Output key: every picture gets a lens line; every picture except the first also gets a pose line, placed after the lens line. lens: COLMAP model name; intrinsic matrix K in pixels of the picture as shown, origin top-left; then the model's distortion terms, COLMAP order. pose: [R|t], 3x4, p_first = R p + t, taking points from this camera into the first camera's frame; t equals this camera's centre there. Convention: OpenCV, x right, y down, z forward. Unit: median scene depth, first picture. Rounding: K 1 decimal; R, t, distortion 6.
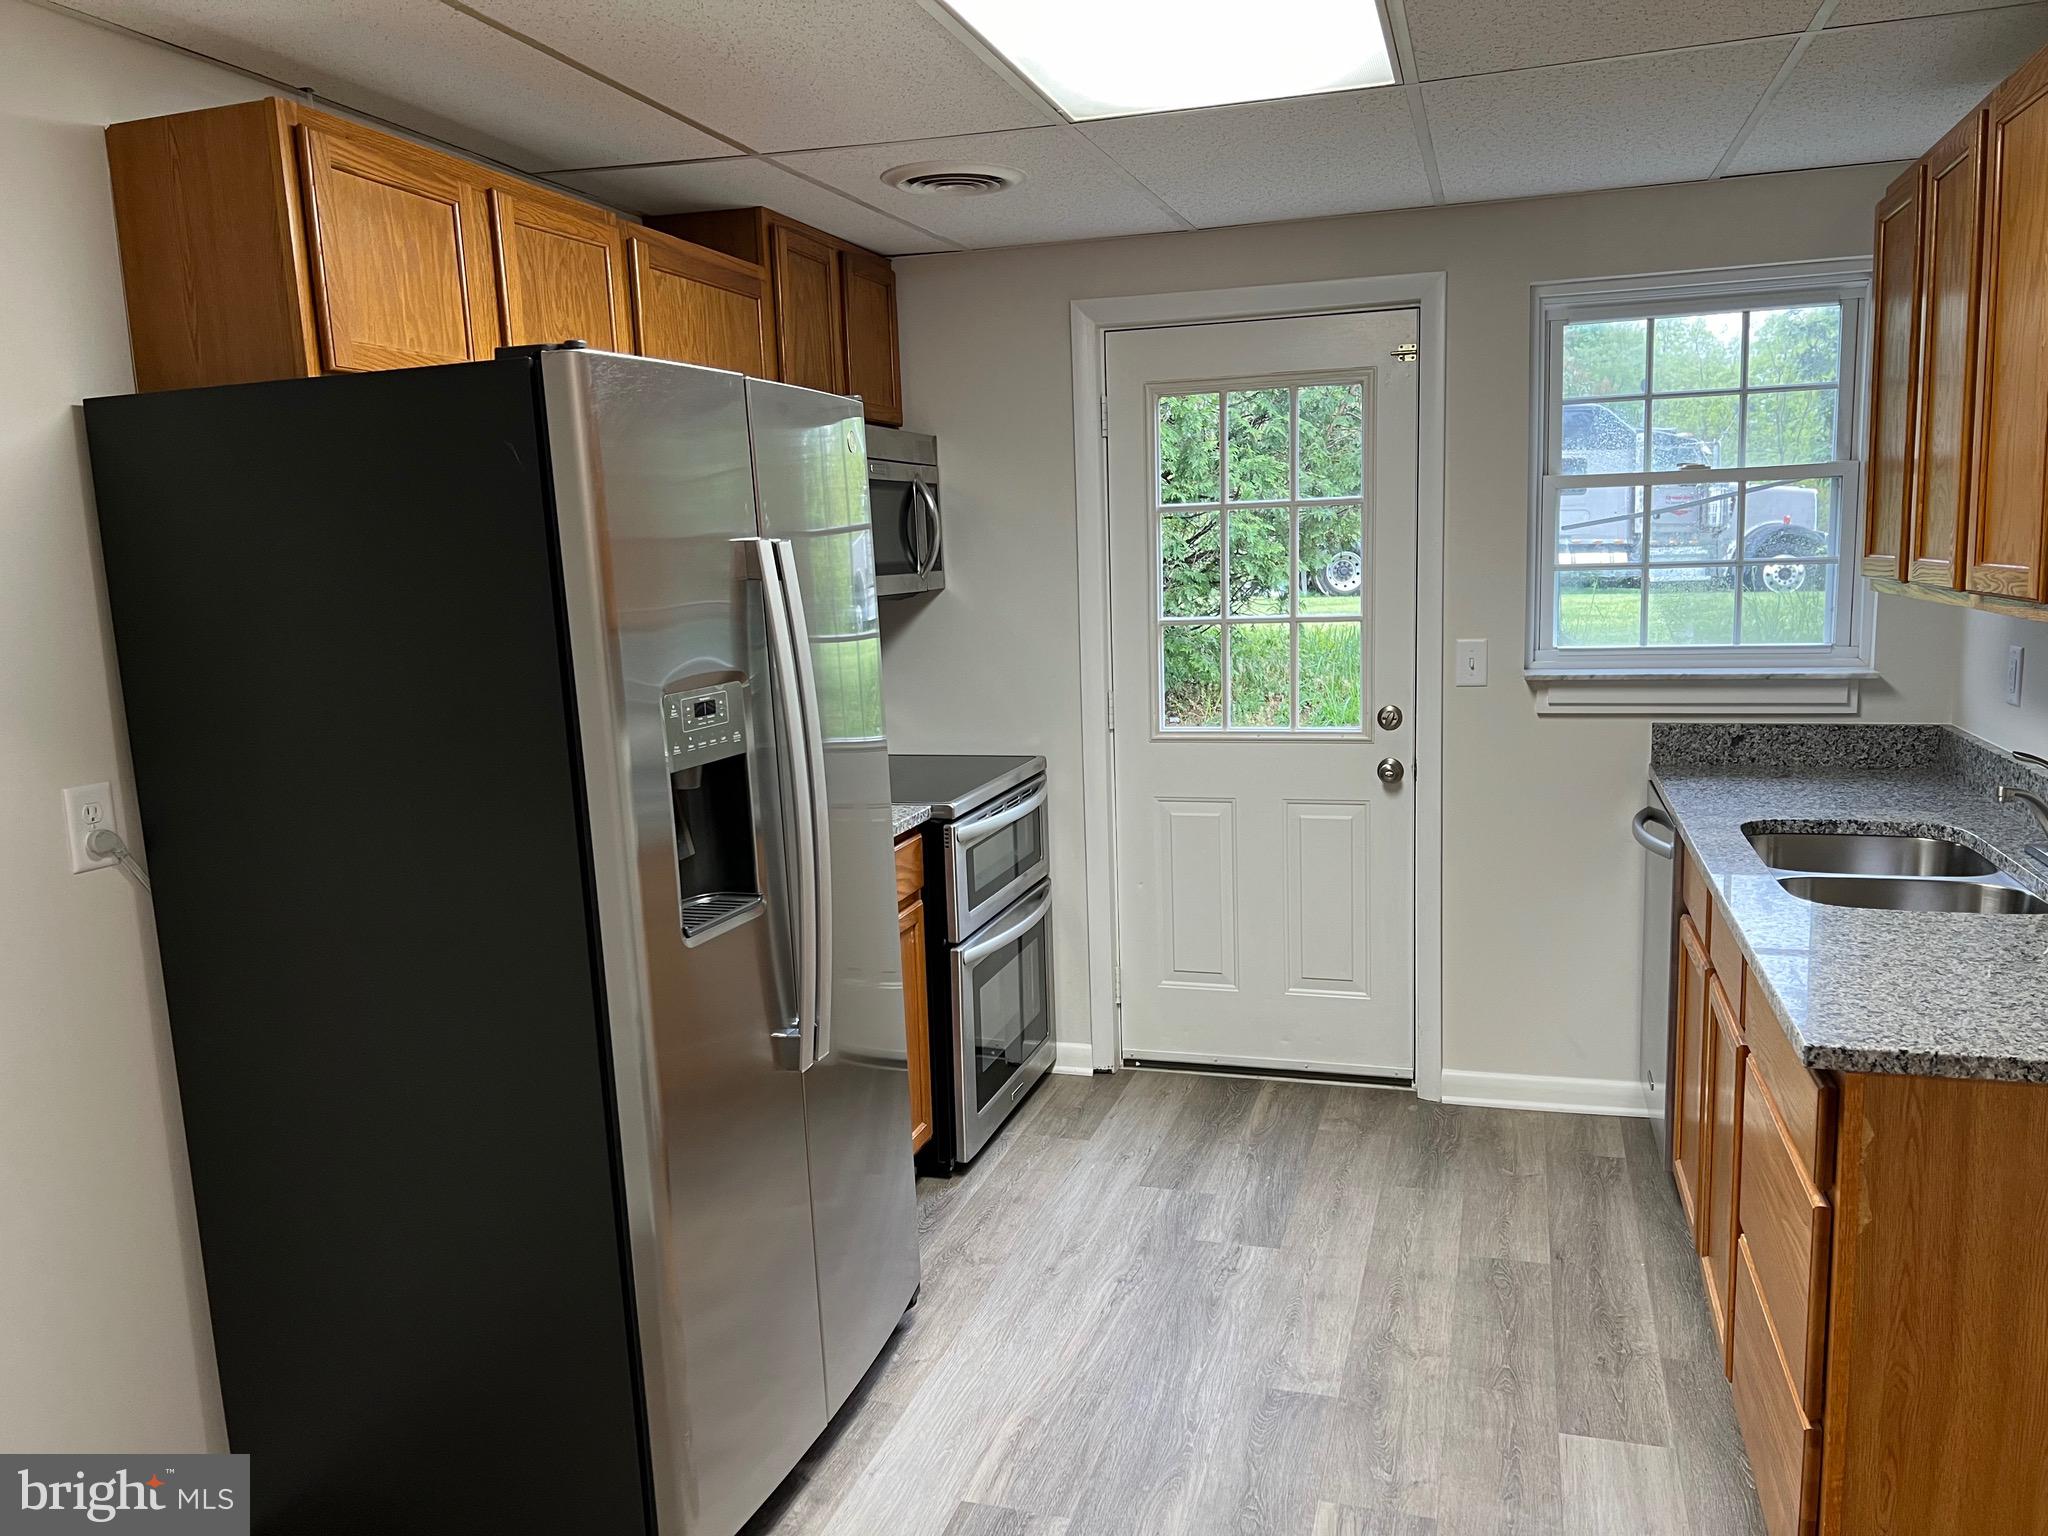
lens RADIAL K [[1552.0, 0, 1024.0], [0, 1552.0, 768.0], [0, 0, 1]] dist [0.051765, -0.077455]
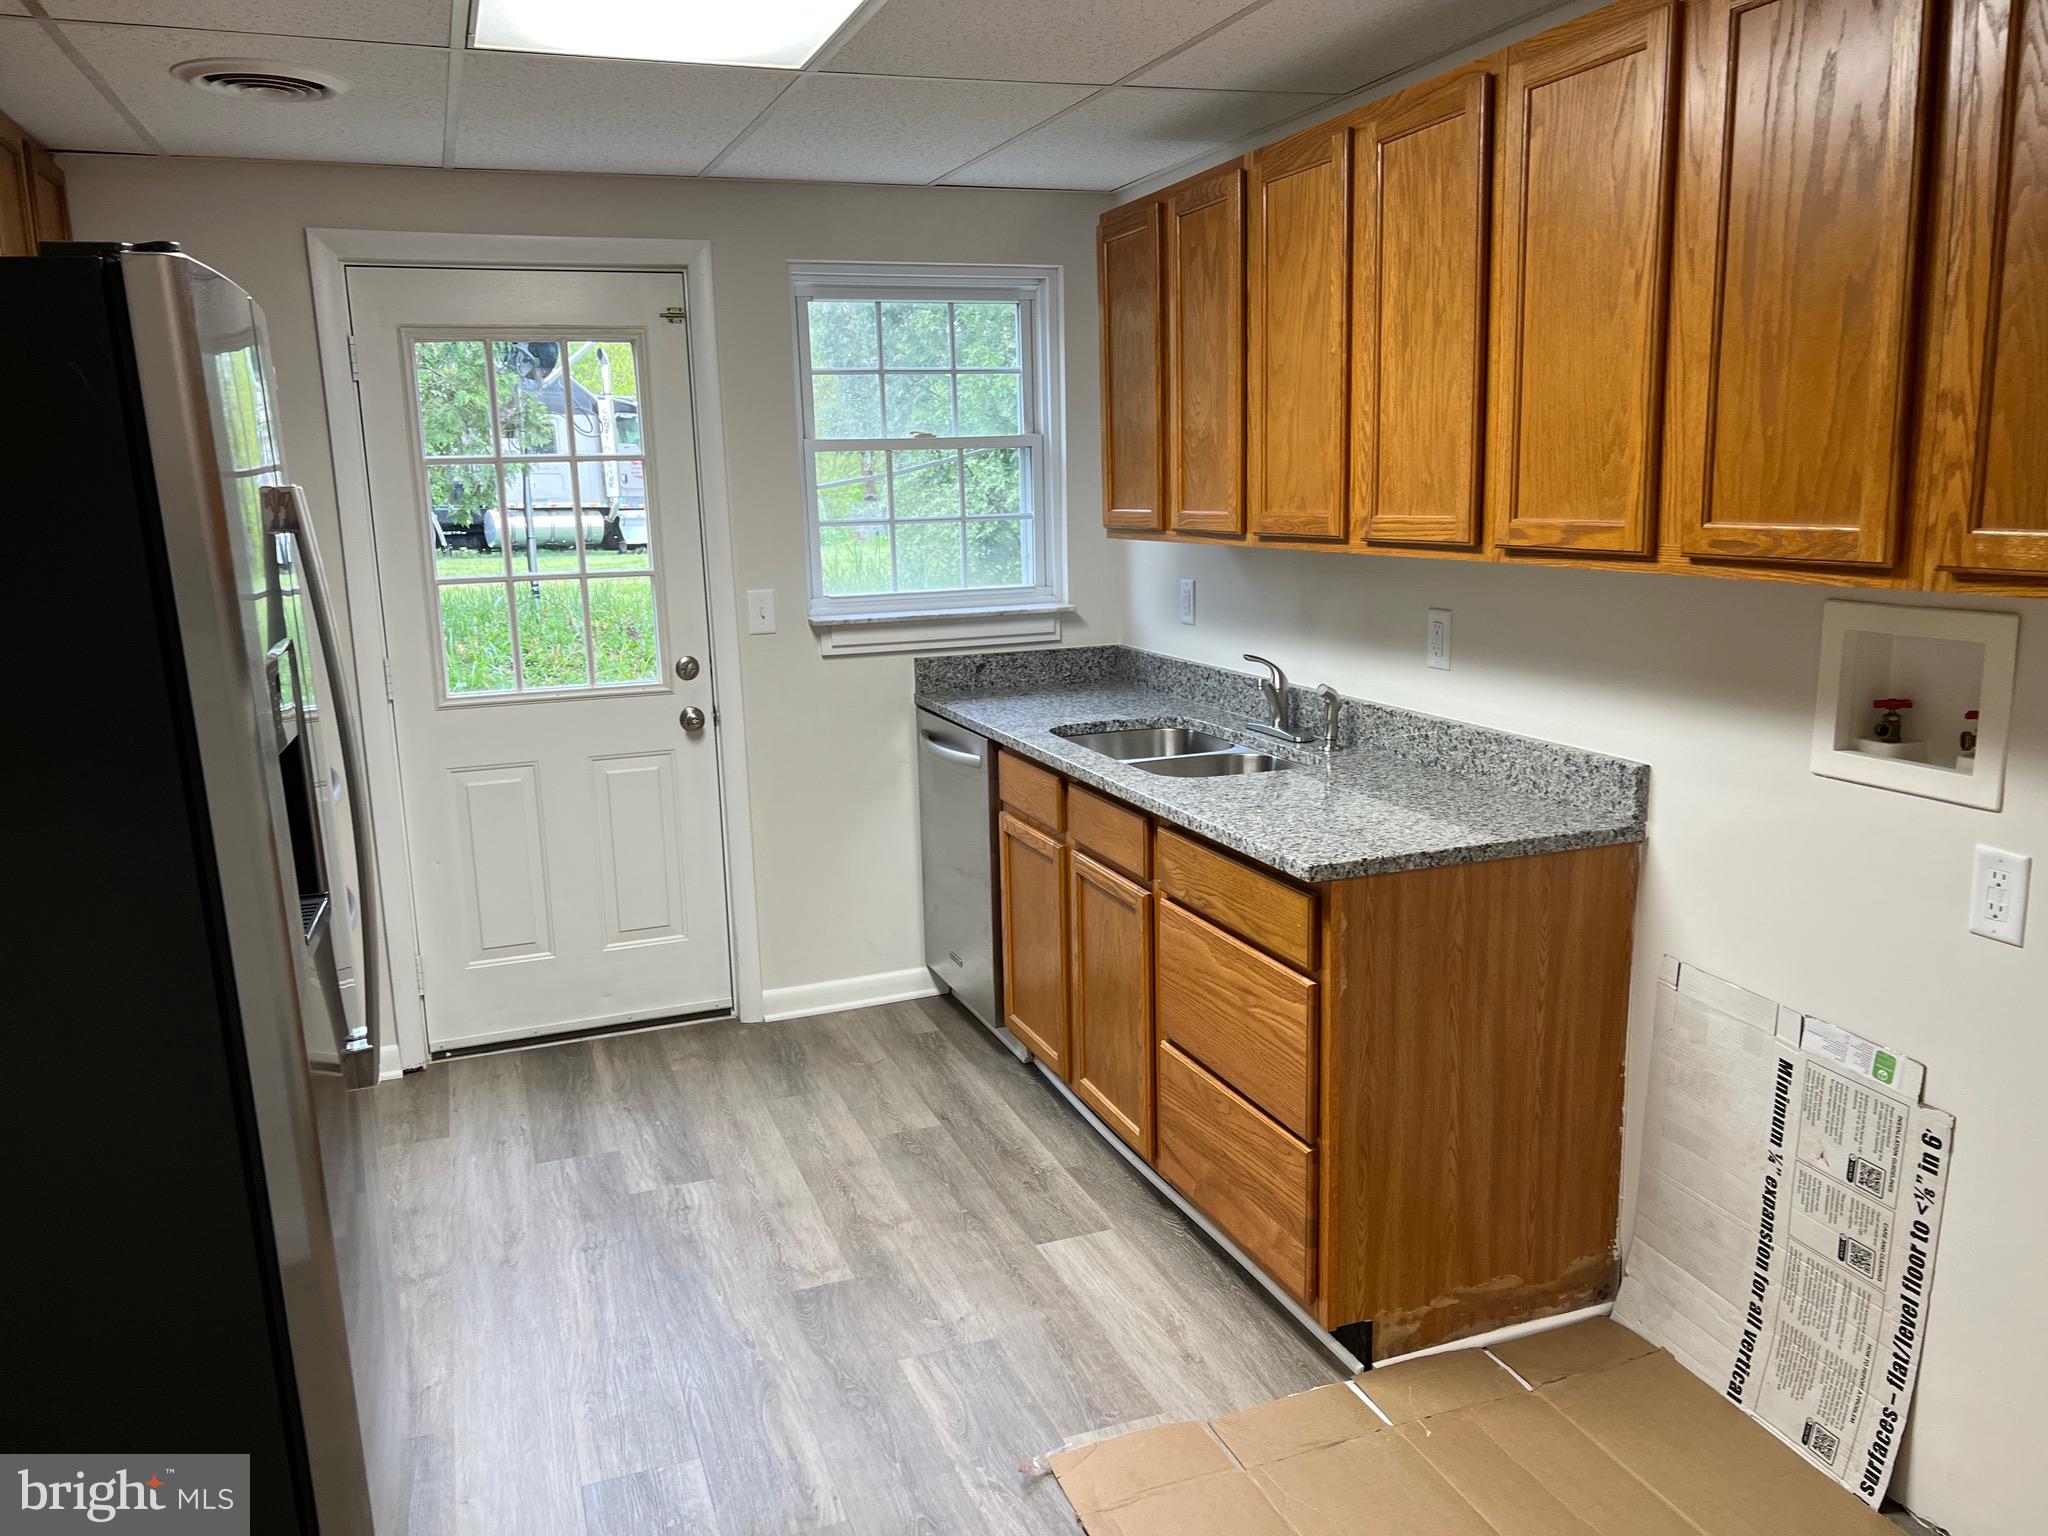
lens RADIAL K [[1547.5, 0, 1024.0], [0, 1547.5, 768.0], [0, 0, 1]] dist [0.123948, -0.212432]
pose [[0.791392, -0.102945, 0.602579, -0.247515], [0.090011, 0.994598, 0.051704, 0.000363], [-0.604647, 0.013321, 0.796383, 0.036392]]
